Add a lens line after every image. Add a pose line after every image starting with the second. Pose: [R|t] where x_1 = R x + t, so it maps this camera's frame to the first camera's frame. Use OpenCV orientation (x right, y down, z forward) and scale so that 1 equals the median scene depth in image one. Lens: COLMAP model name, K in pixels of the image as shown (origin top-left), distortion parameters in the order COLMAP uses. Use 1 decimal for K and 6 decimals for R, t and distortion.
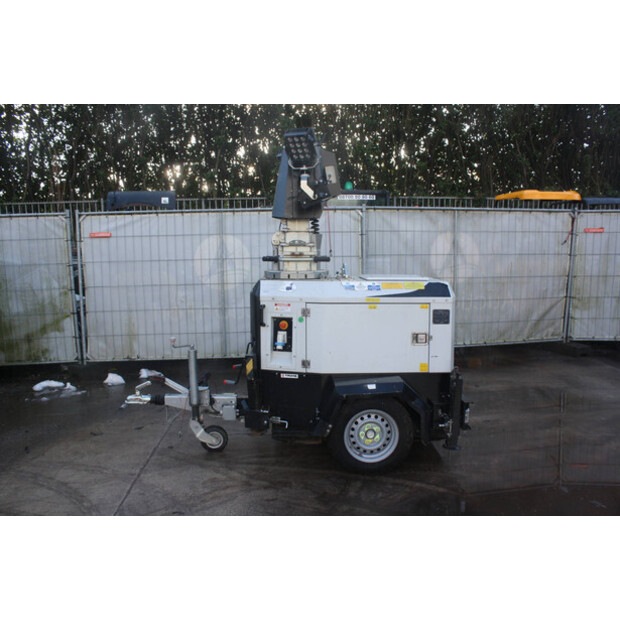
lens RADIAL K [[524.6, 0, 309.7], [0, 524.6, 313.0], [0, 0, 1]] dist [-0.116178, 0.085893]
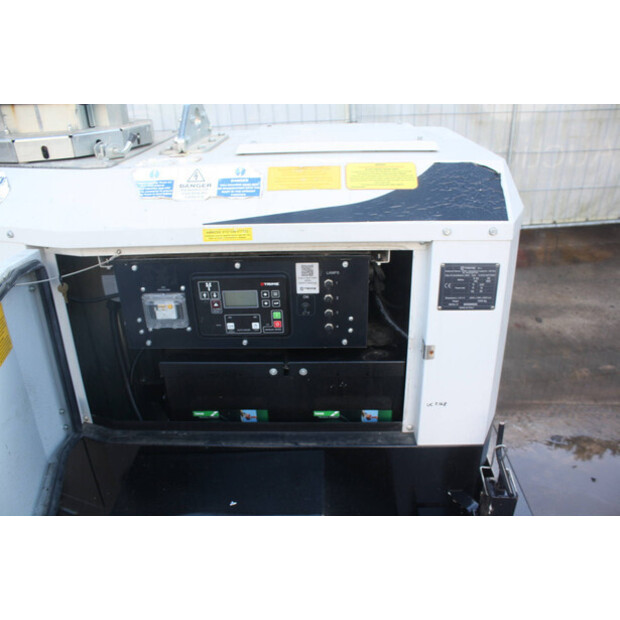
lens RADIAL K [[524.6, 0, 306.3], [0, 524.6, 314.6], [0, 0, 1]] dist [-0.116178, 0.085893]
pose [[0.996470, 0.006252, -0.083711, 0.170375], [0.020573, 0.948621, 0.315745, -0.065764], [0.081384, -0.316353, 0.945144, 0.652237]]
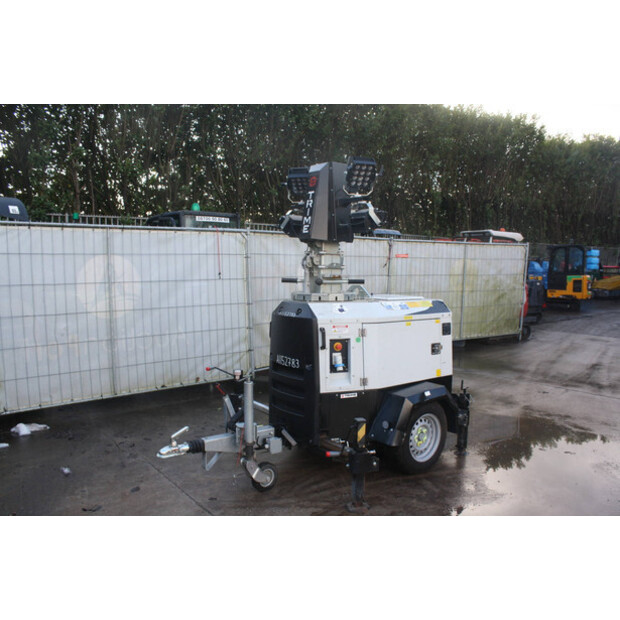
lens RADIAL K [[524.6, 0, 309.0], [0, 524.6, 308.3], [0, 0, 1]] dist [-0.116178, 0.085893]
pose [[0.814446, -0.035626, 0.579144, -0.638047], [0.064666, 0.997468, -0.029580, -0.022975], [-0.576624, 0.061542, 0.814688, 0.187038]]
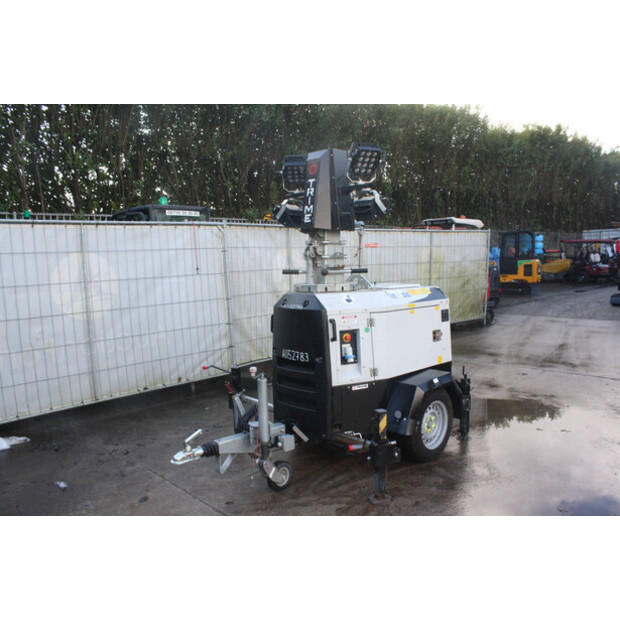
lens RADIAL K [[524.6, 0, 307.8], [0, 524.6, 307.9], [0, 0, 1]] dist [-0.116178, 0.085893]
pose [[0.750368, -0.074764, 0.656779, -0.706228], [0.107016, 0.994216, -0.009089, -0.030004], [-0.652300, 0.077106, 0.754029, 0.275887]]
